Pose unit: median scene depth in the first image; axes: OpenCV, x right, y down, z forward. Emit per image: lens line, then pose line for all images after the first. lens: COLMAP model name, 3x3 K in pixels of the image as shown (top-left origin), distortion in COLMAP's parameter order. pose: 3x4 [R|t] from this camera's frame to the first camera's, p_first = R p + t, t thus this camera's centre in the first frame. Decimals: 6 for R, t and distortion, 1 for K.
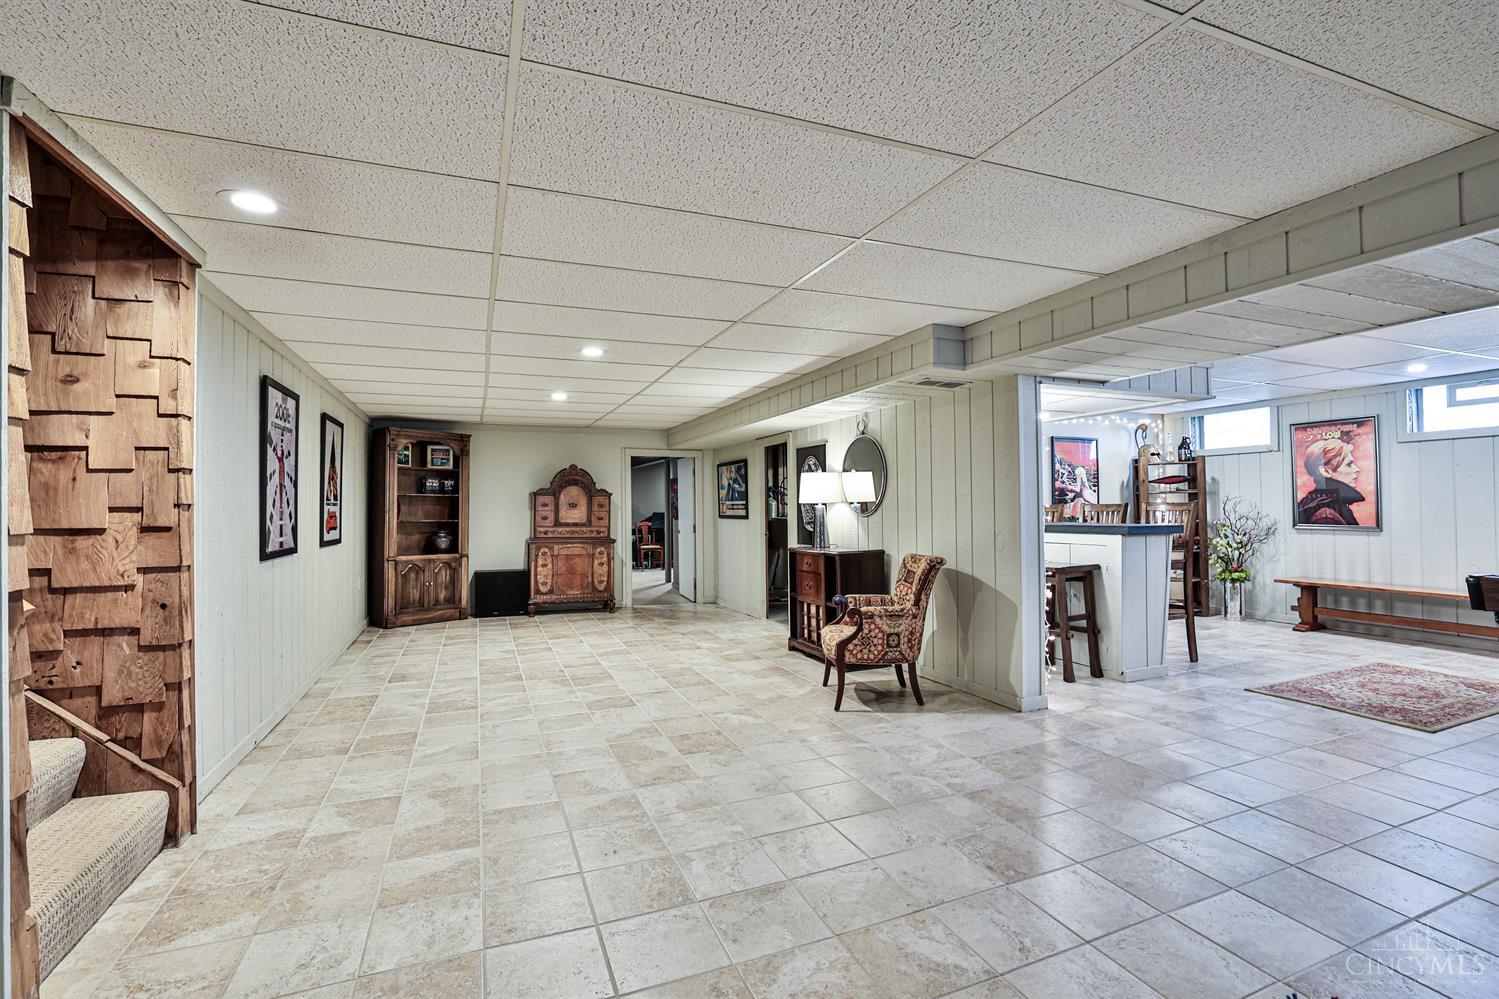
lens RADIAL K [[680.7, 0, 748.1], [0, 680.7, 499.4], [0, 0, 1]] dist [-0.051292, 0.018918]
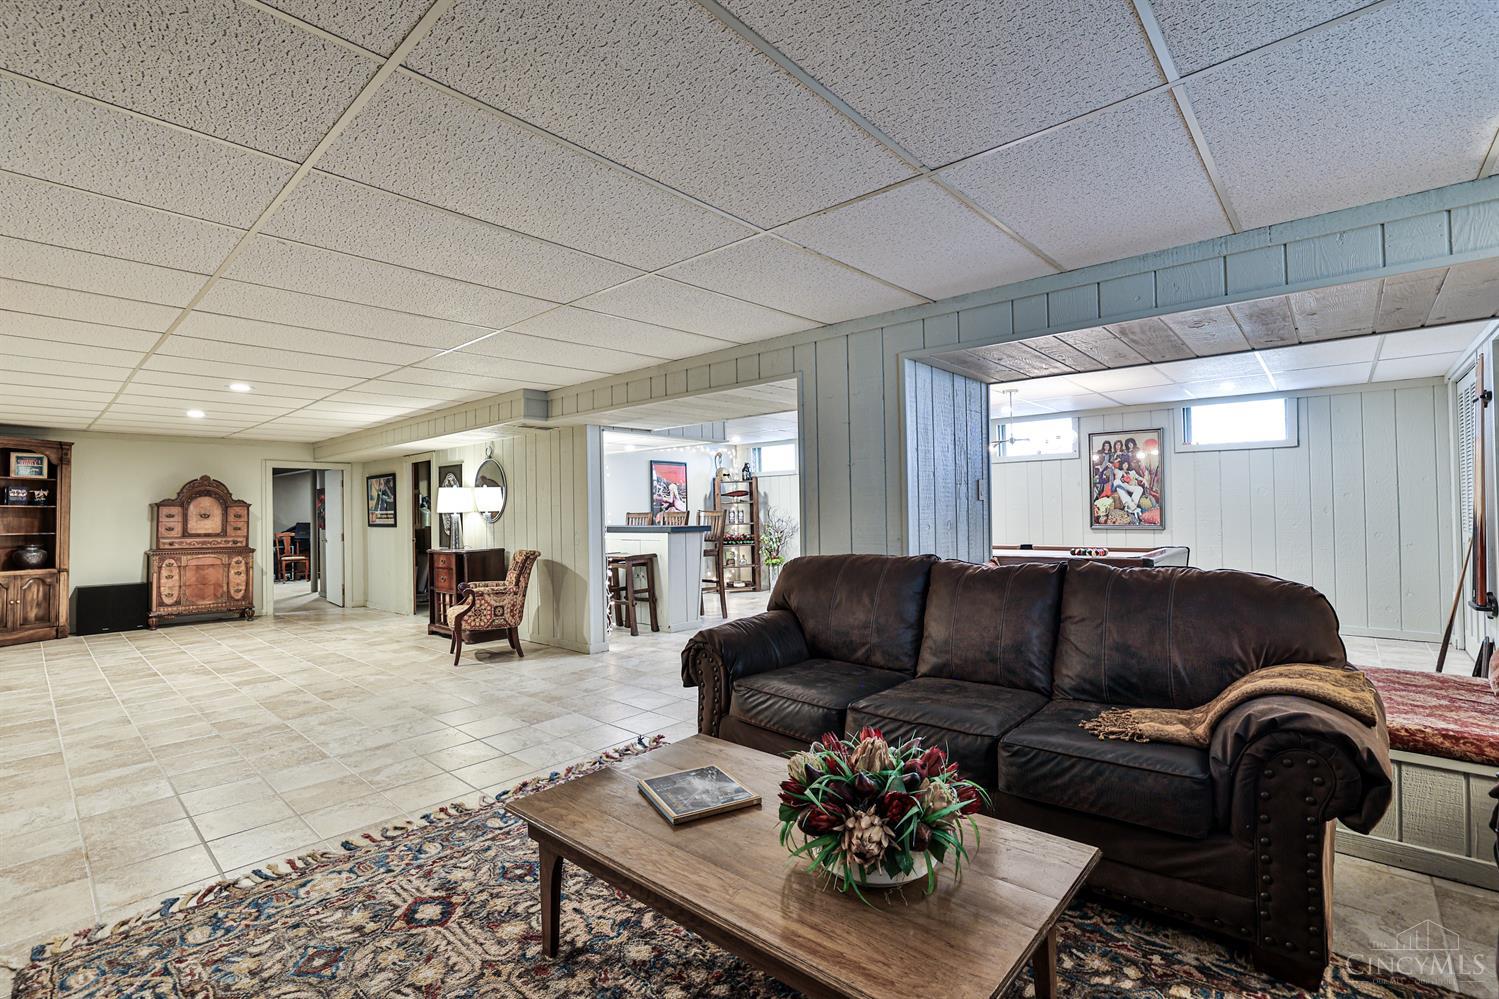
lens RADIAL K [[680.7, 0, 748.1], [0, 680.7, 499.4], [0, 0, 1]] dist [-0.051292, 0.018918]
pose [[0.897460, 0.001150, 0.441094, 0.043719], [0.003910, 0.999937, -0.010562, -0.003239], [-0.441078, 0.011204, 0.897399, -0.334805]]
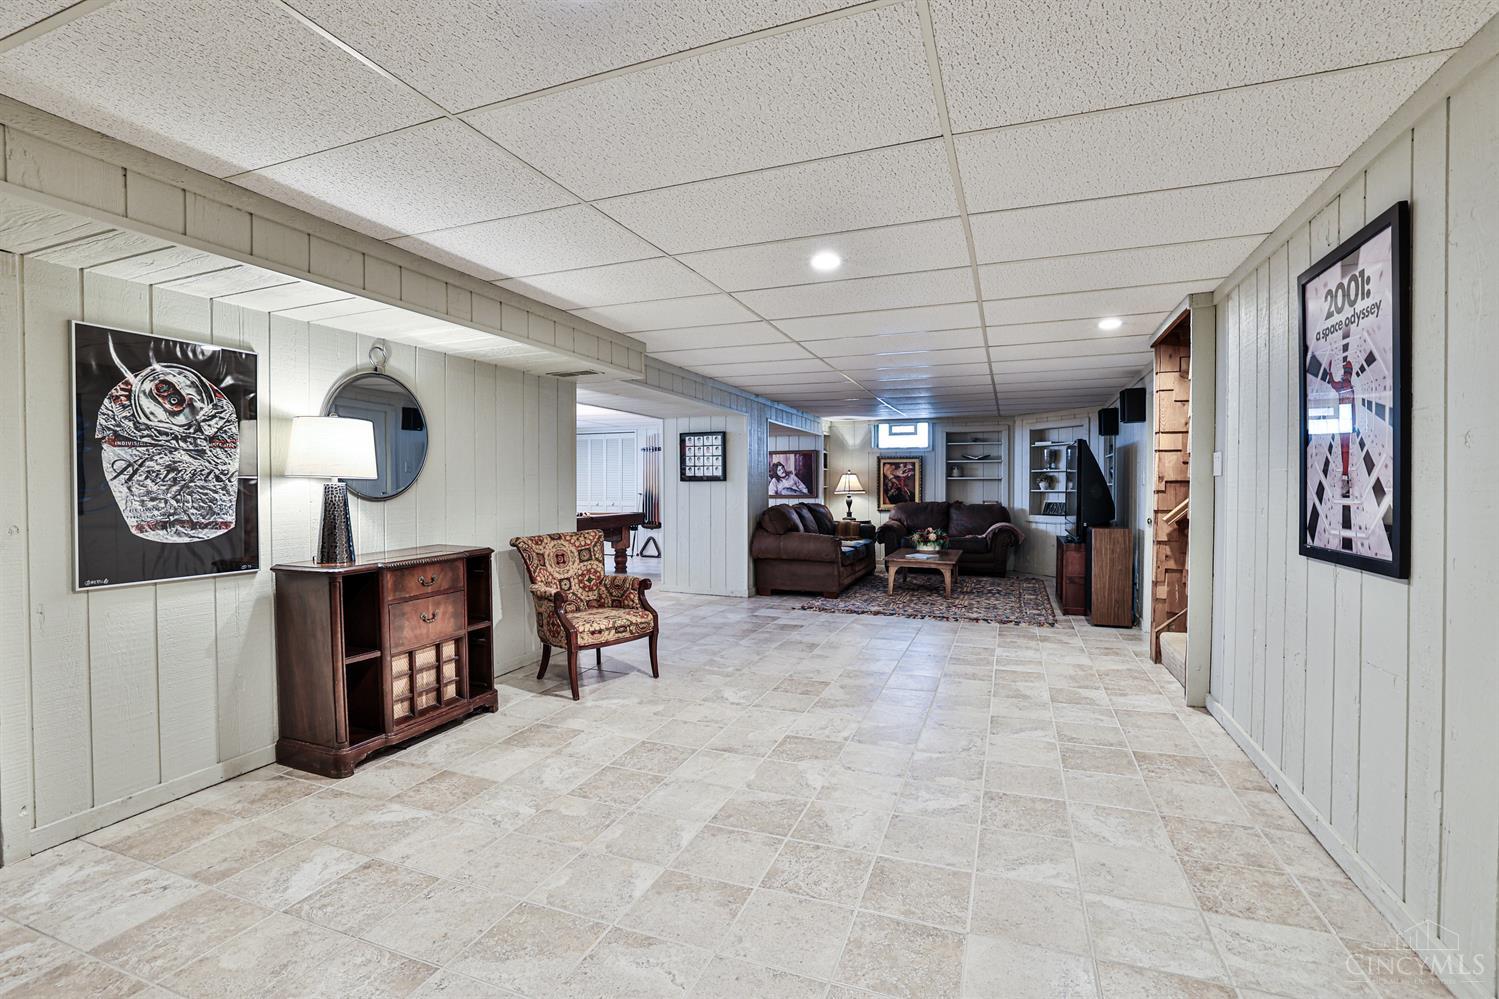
lens RADIAL K [[680.7, 0, 748.1], [0, 680.7, 499.4], [0, 0, 1]] dist [-0.051292, 0.018918]
pose [[-0.729524, -0.001745, 0.683953, -0.496771], [0.002088, 0.999986, 0.004777, 0.020516], [-0.683952, 0.004913, -0.729510, 1.191603]]
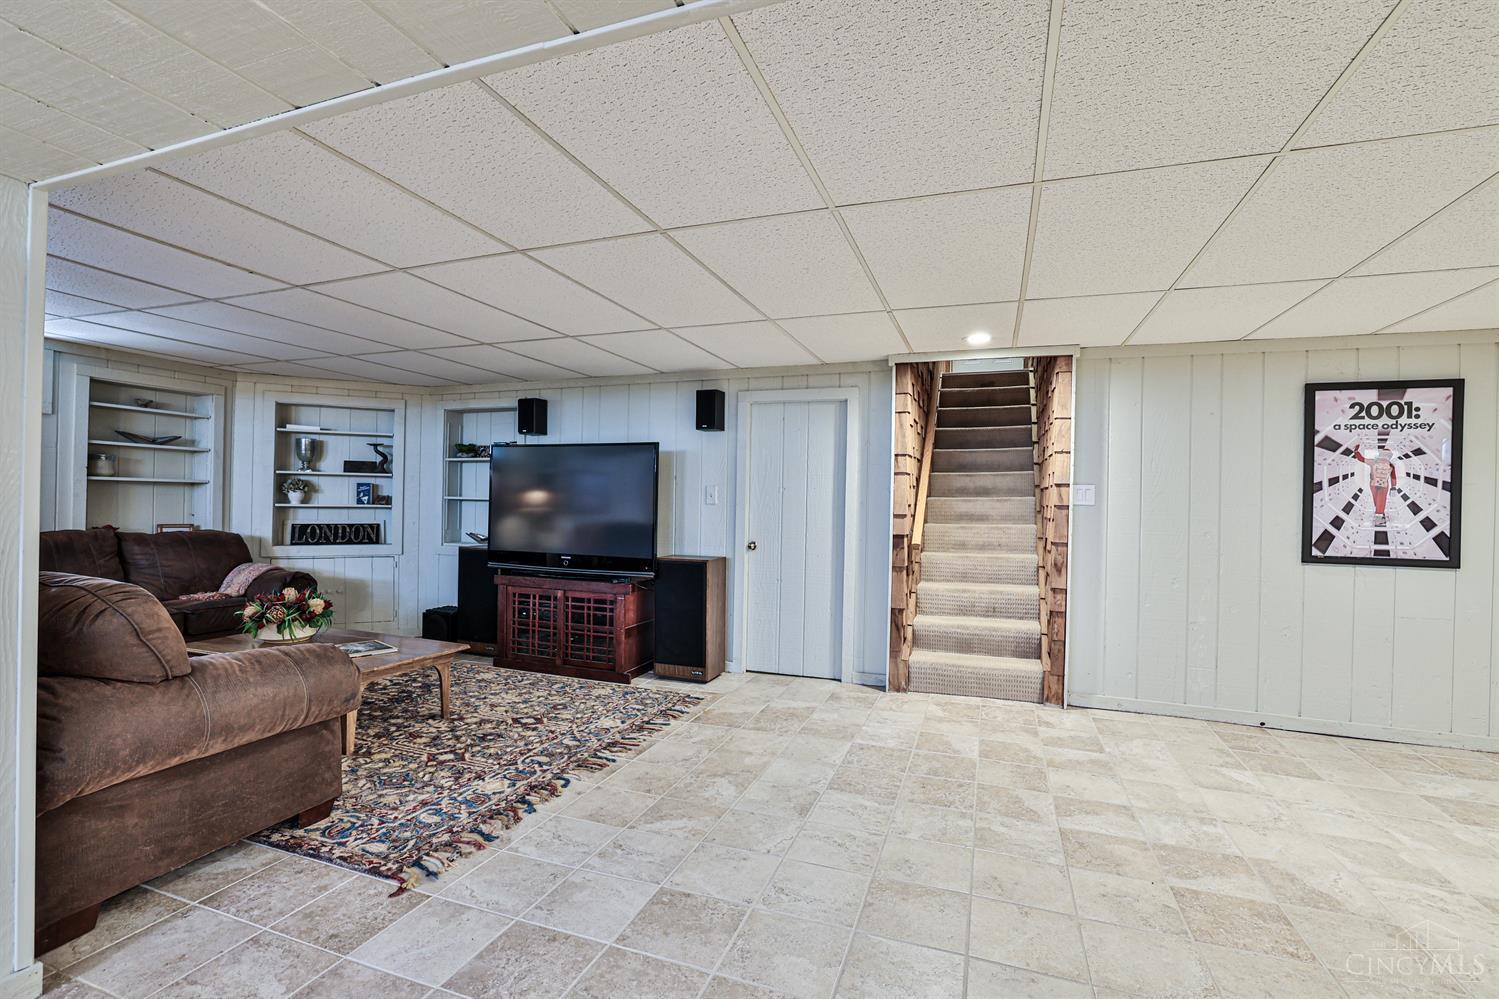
lens RADIAL K [[680.7, 0, 748.1], [0, 680.7, 499.4], [0, 0, 1]] dist [-0.051292, 0.018918]
pose [[-0.665101, -0.004657, -0.746739, 0.396448], [-0.004202, 0.999988, -0.002494, -0.000179], [0.746741, 0.001479, -0.665113, 0.663569]]
